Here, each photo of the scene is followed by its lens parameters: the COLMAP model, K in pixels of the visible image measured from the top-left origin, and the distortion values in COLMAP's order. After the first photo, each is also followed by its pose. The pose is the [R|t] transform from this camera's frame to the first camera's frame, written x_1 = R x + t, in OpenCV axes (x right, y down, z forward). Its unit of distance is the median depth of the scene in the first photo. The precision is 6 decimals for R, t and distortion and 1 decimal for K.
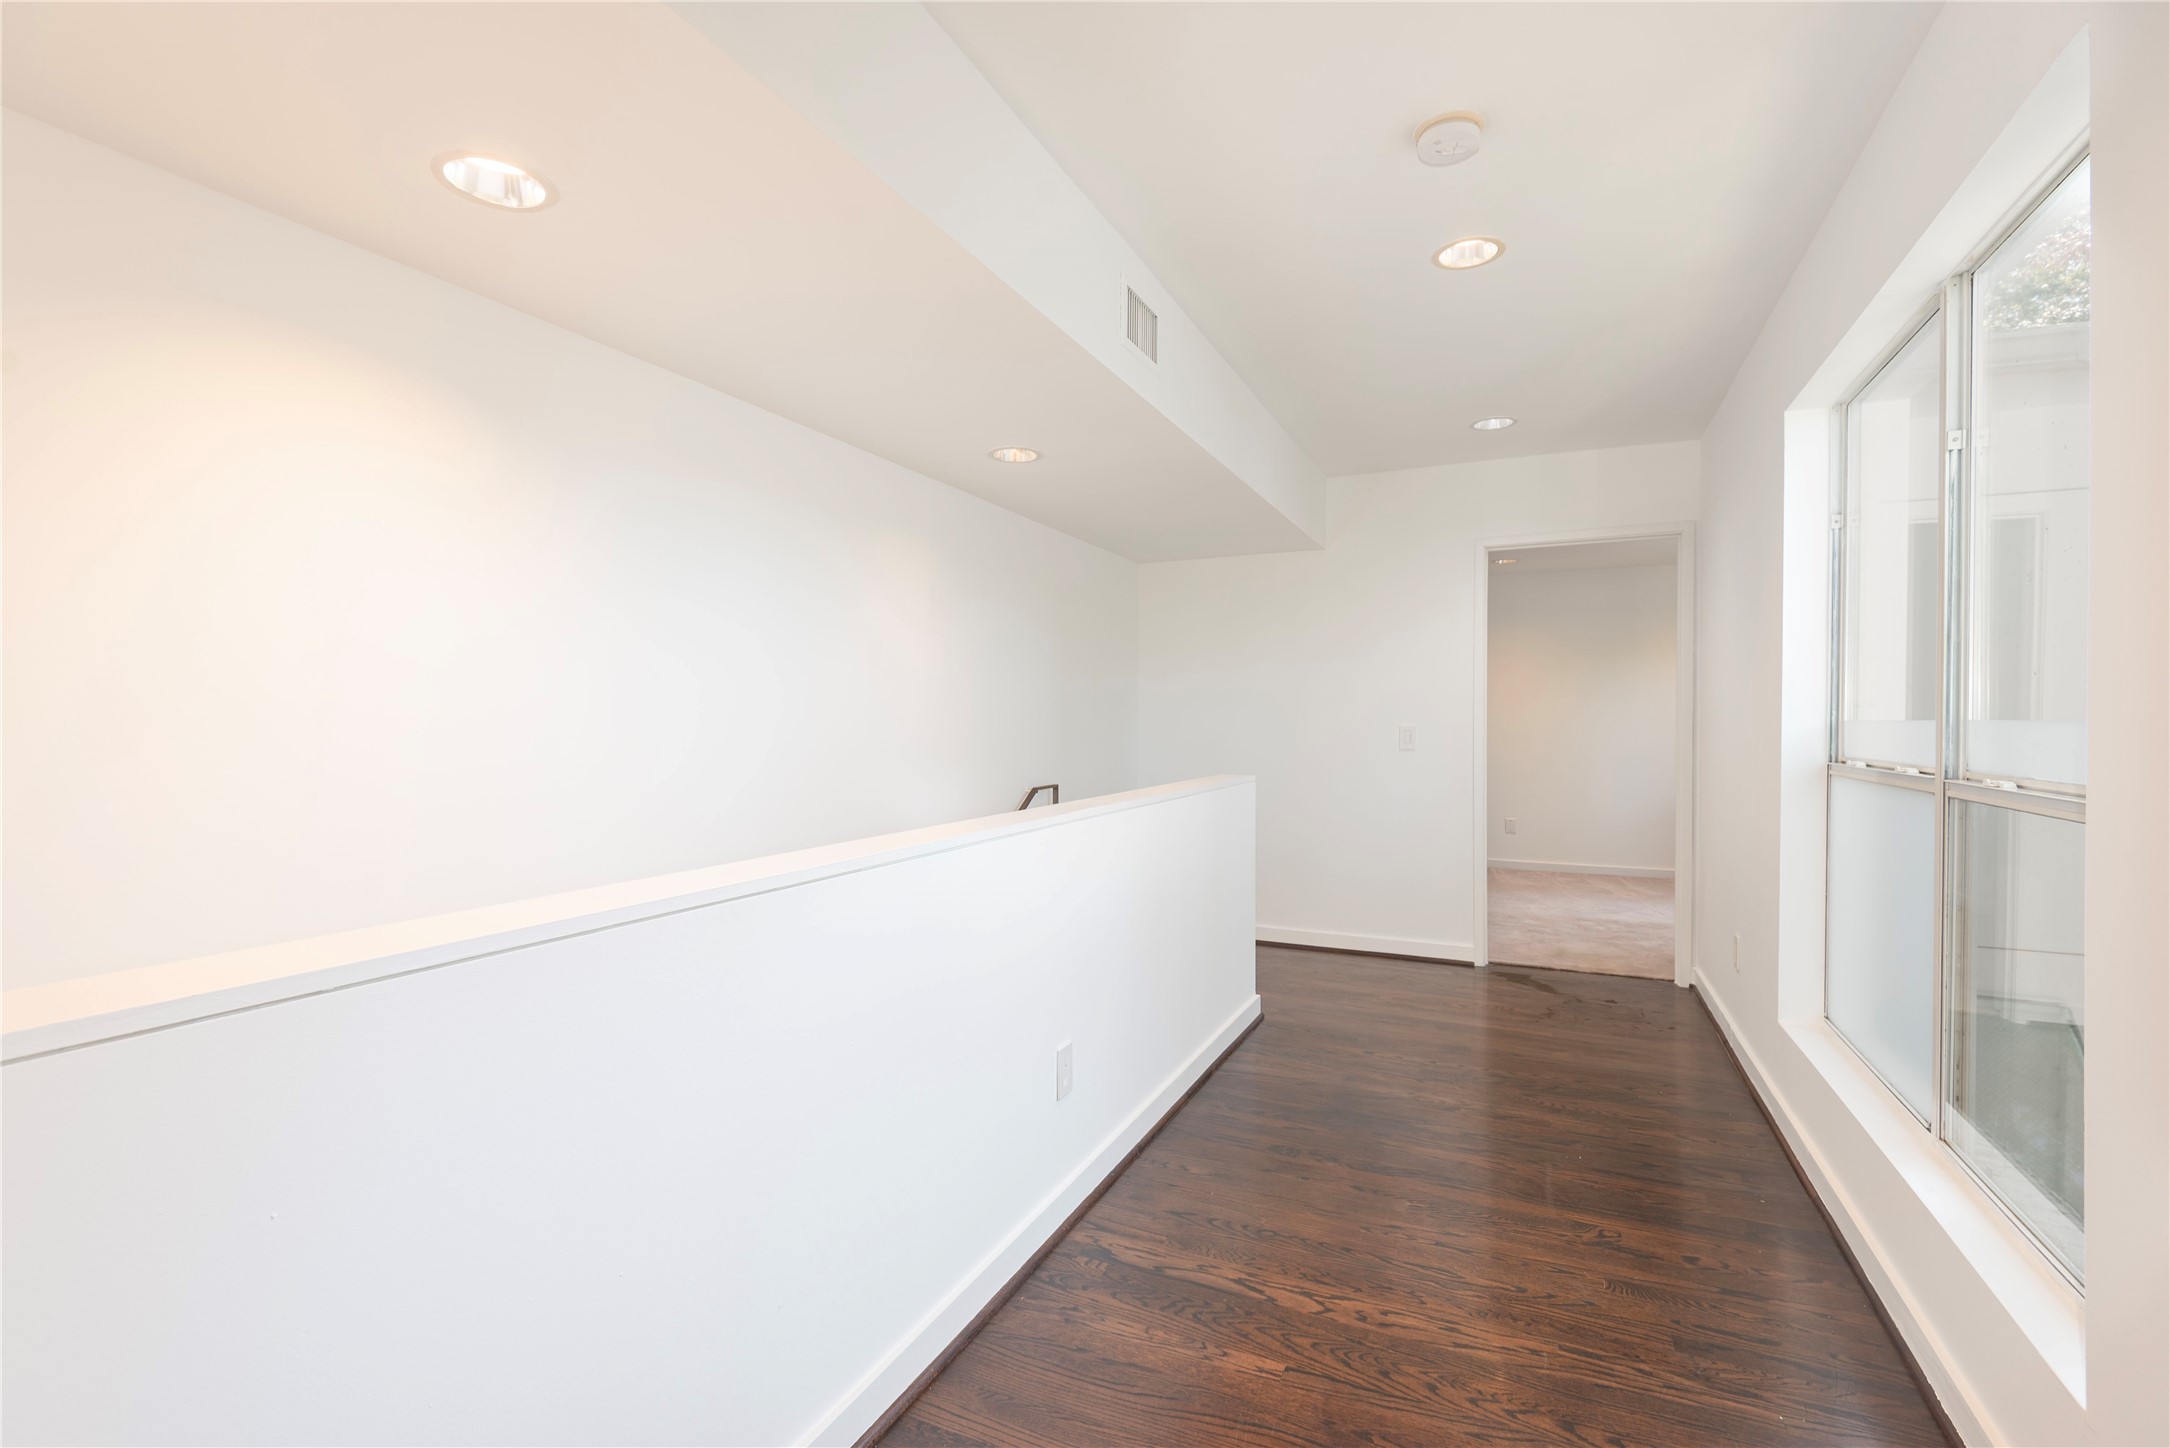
lens RADIAL K [[972.6, 0, 1079.9], [0, 972.6, 721.8], [0, 0, 1]] dist [0.031483, -0.022121]
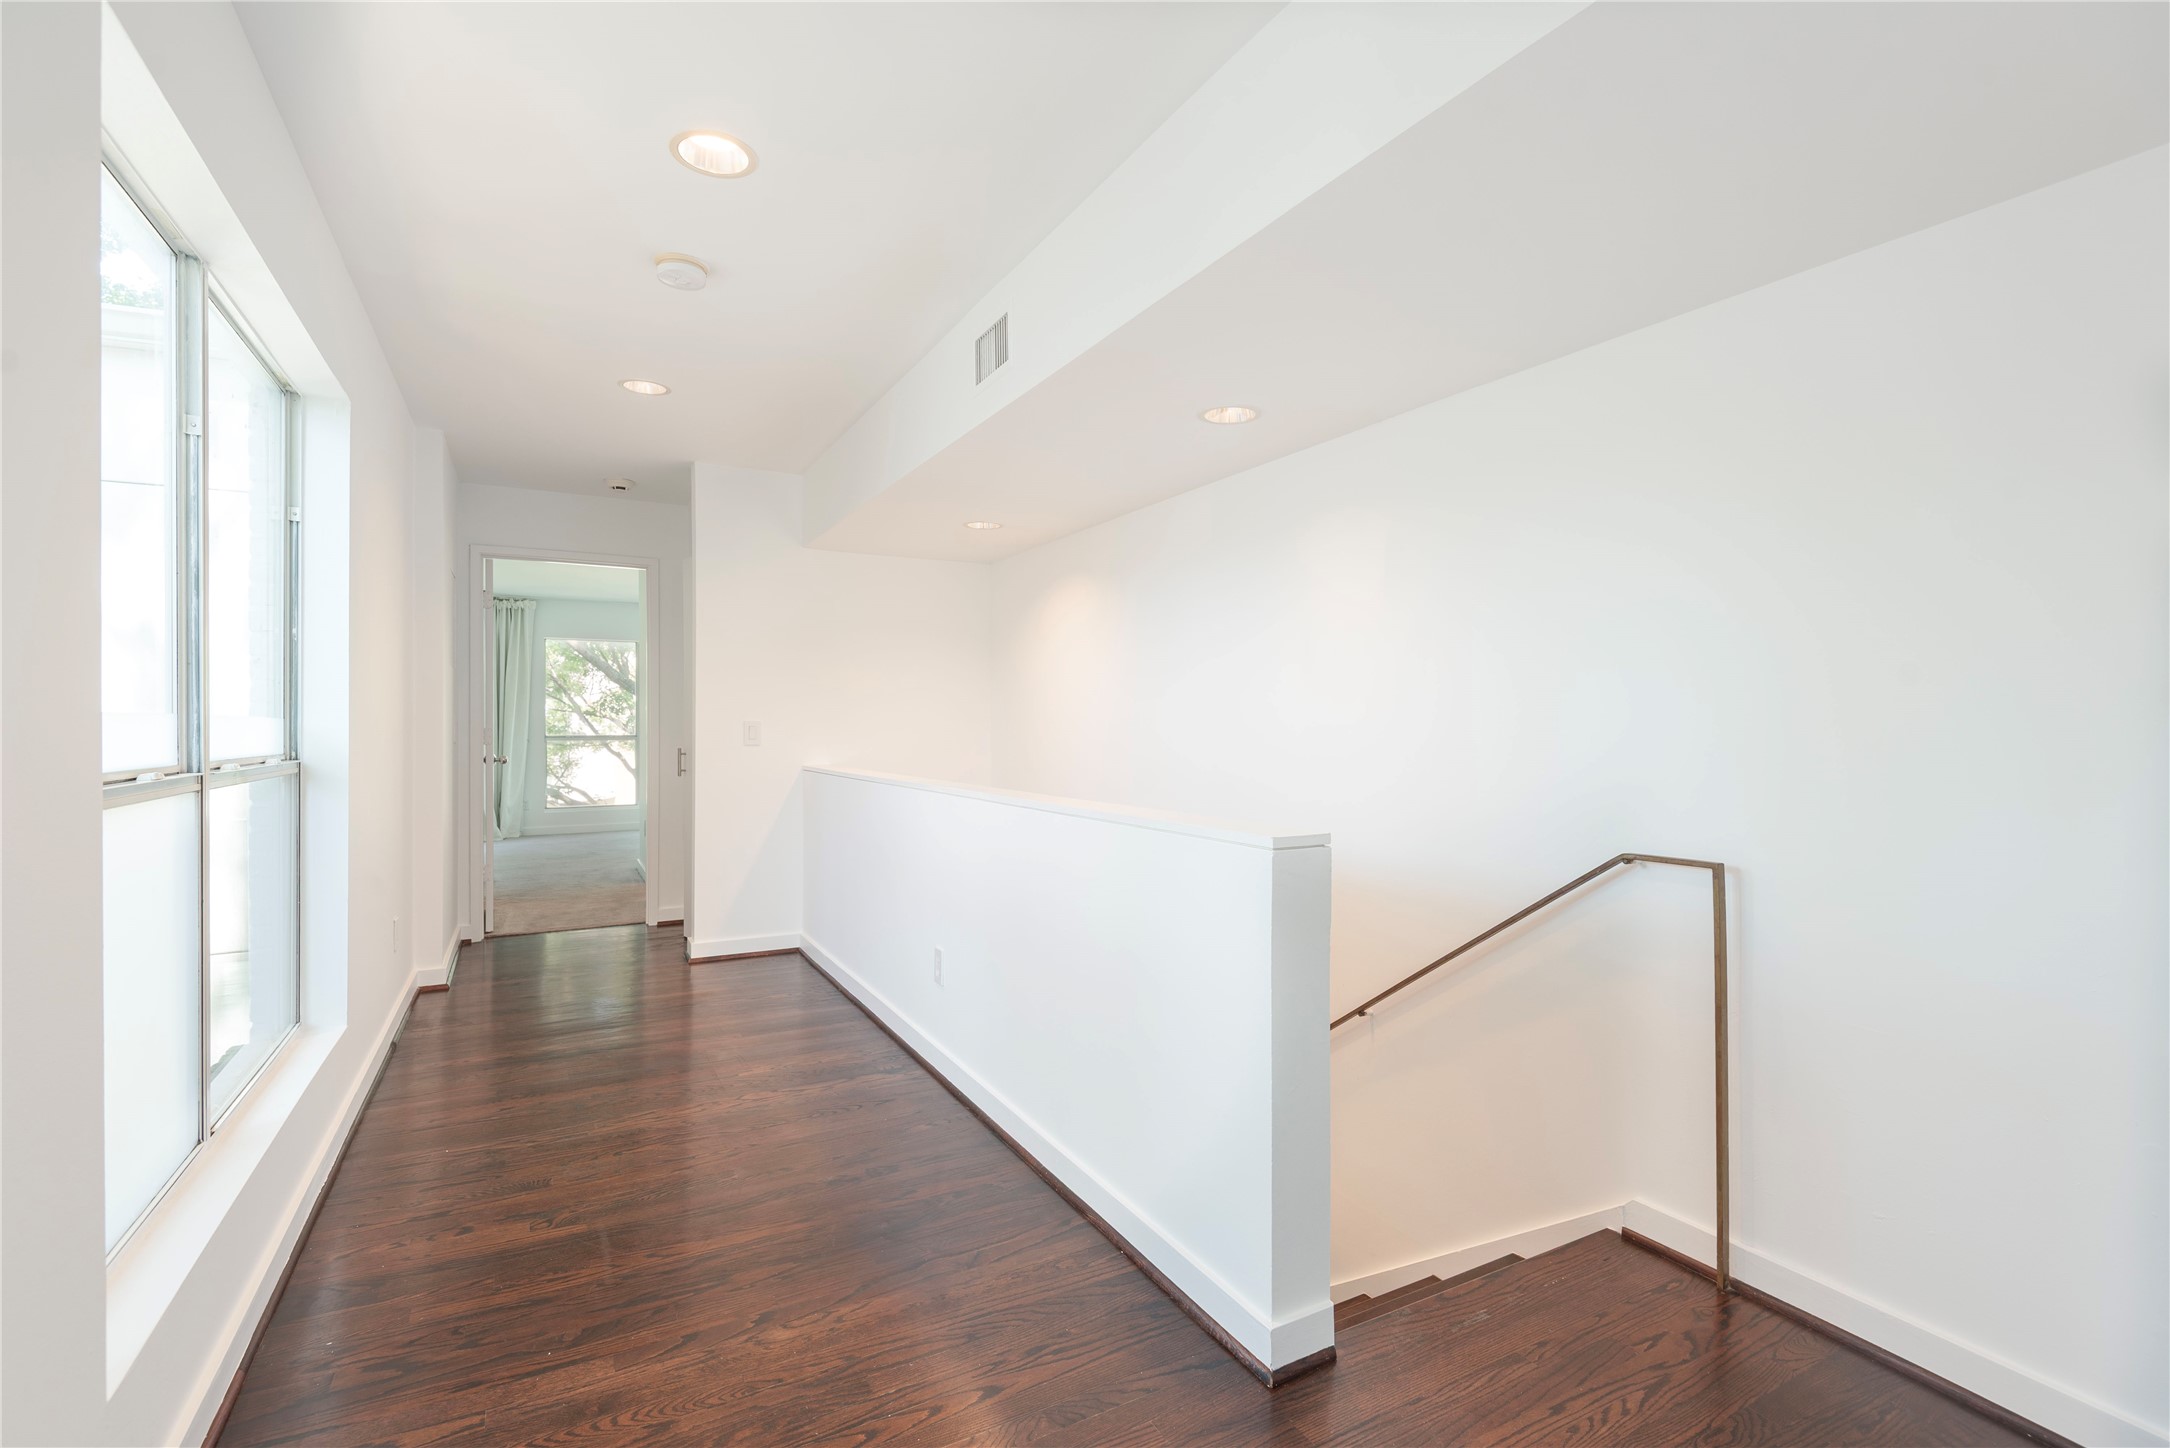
lens RADIAL K [[981.1, 0, 1078.6], [0, 981.1, 719.9], [0, 0, 1]] dist [0.020349, -0.012942]
pose [[-0.594651, -0.011008, -0.803909, 1.008260], [-0.009391, 0.999933, -0.006745, 0.007475], [0.803929, 0.003539, -0.594715, 1.996144]]
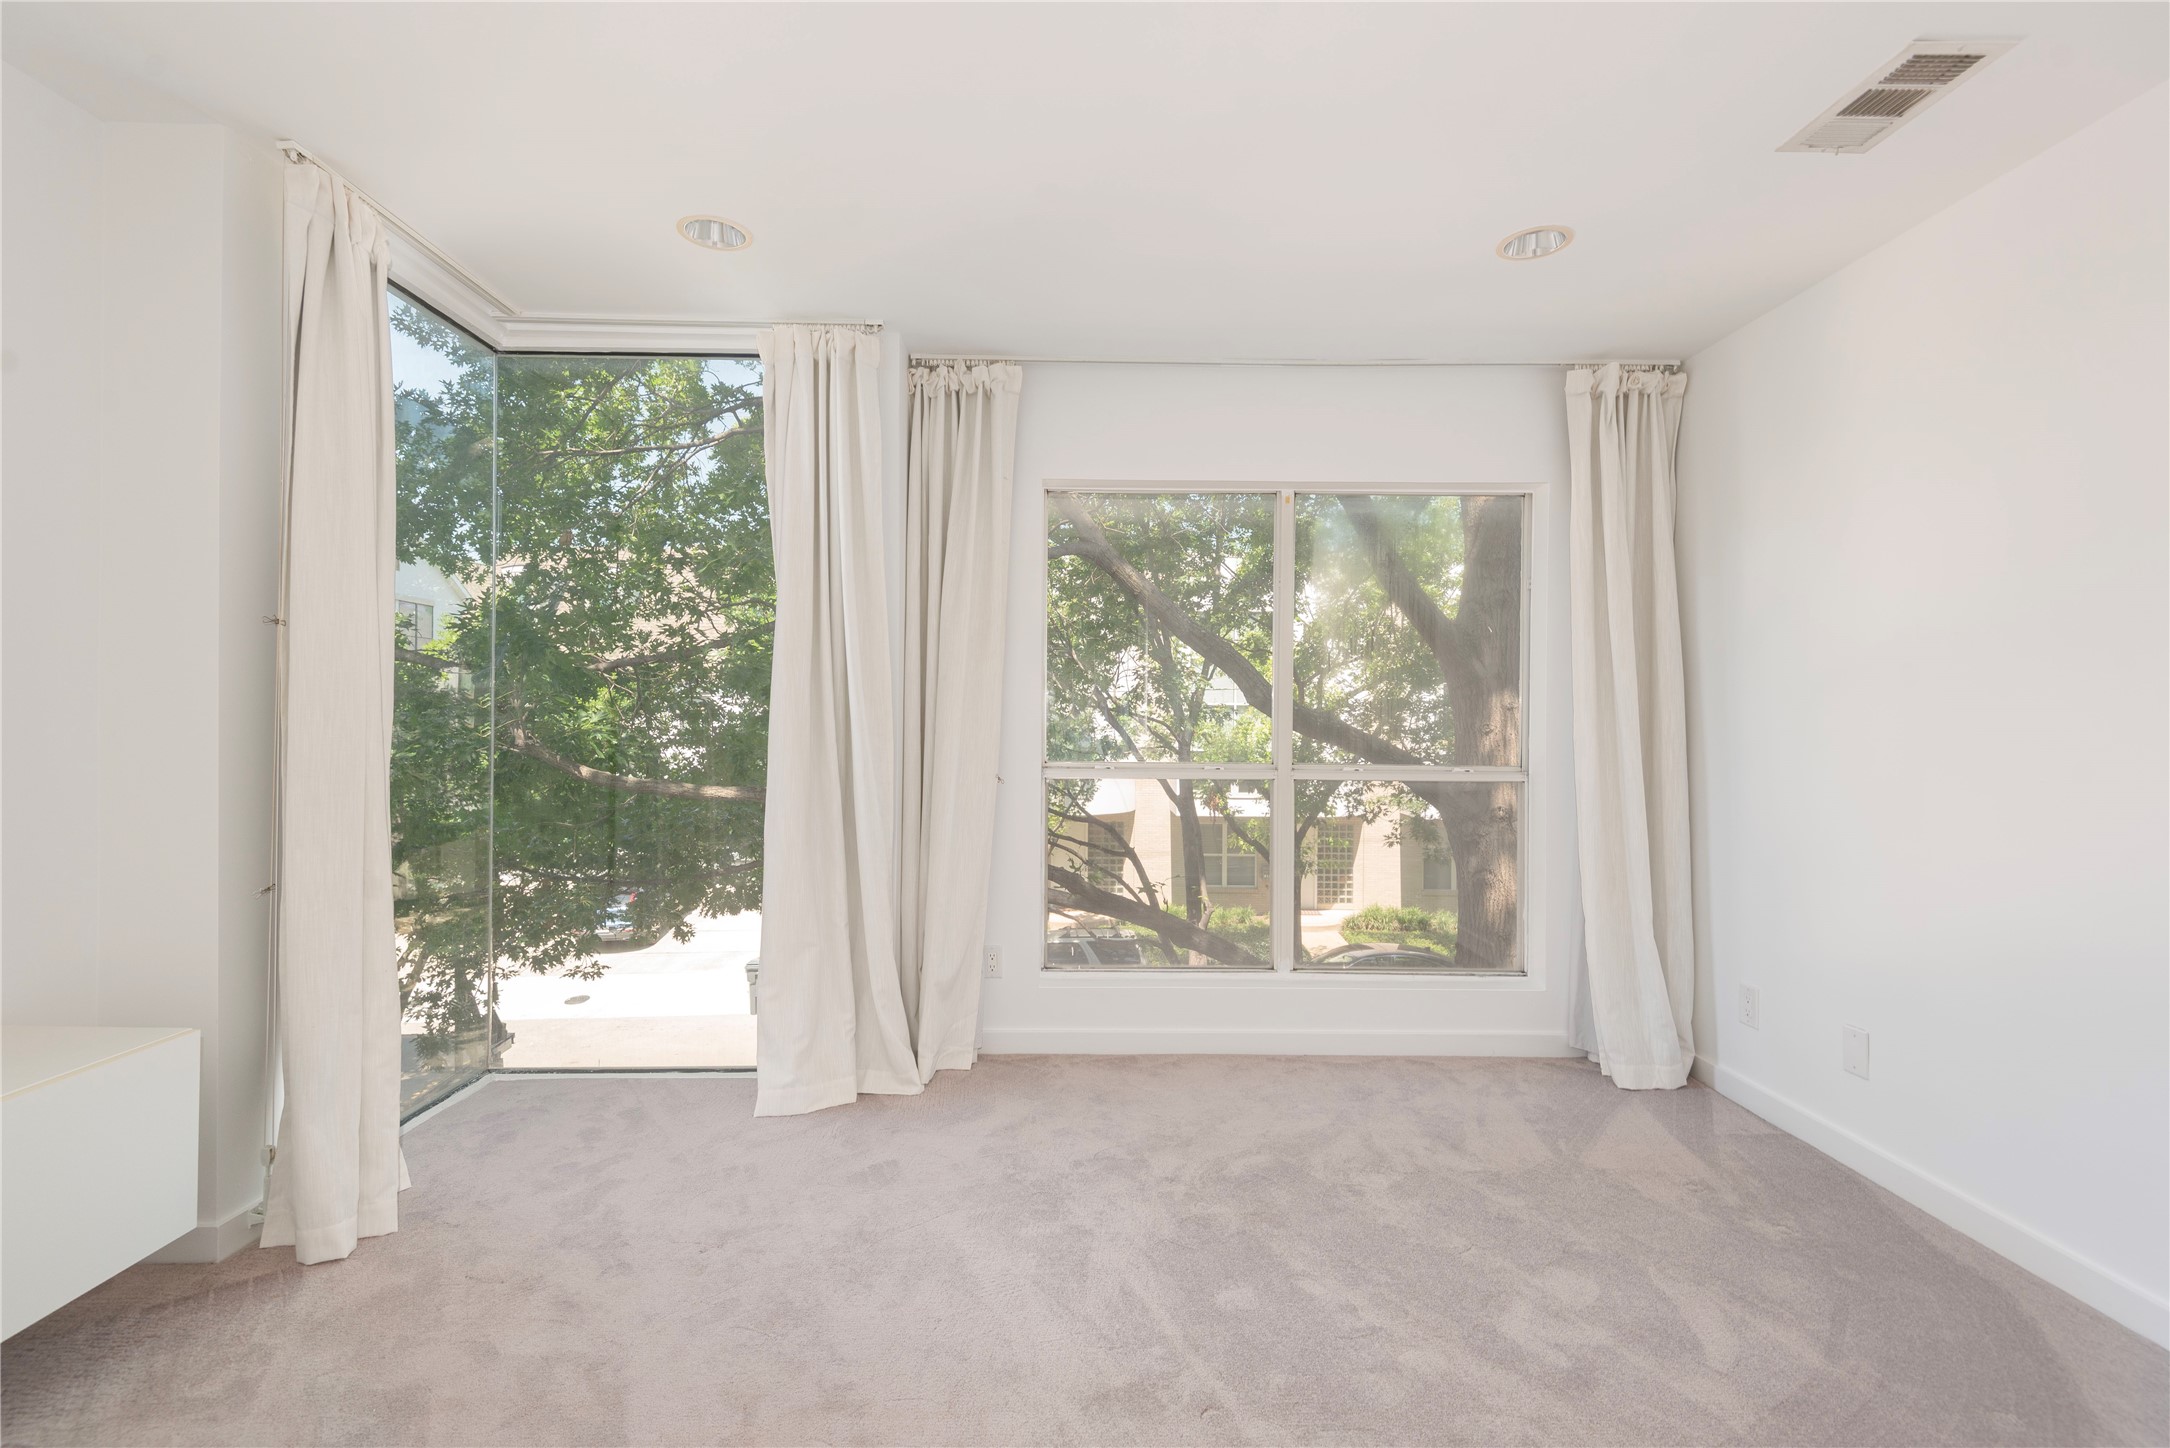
lens RADIAL K [[972.6, 0, 1079.9], [0, 972.6, 721.8], [0, 0, 1]] dist [0.031483, -0.022121]
pose [[-0.898376, -0.008401, -0.439146, 0.639878], [-0.007879, 0.999964, -0.003012, 0.007688], [0.439156, 0.000754, -0.898411, 1.223163]]
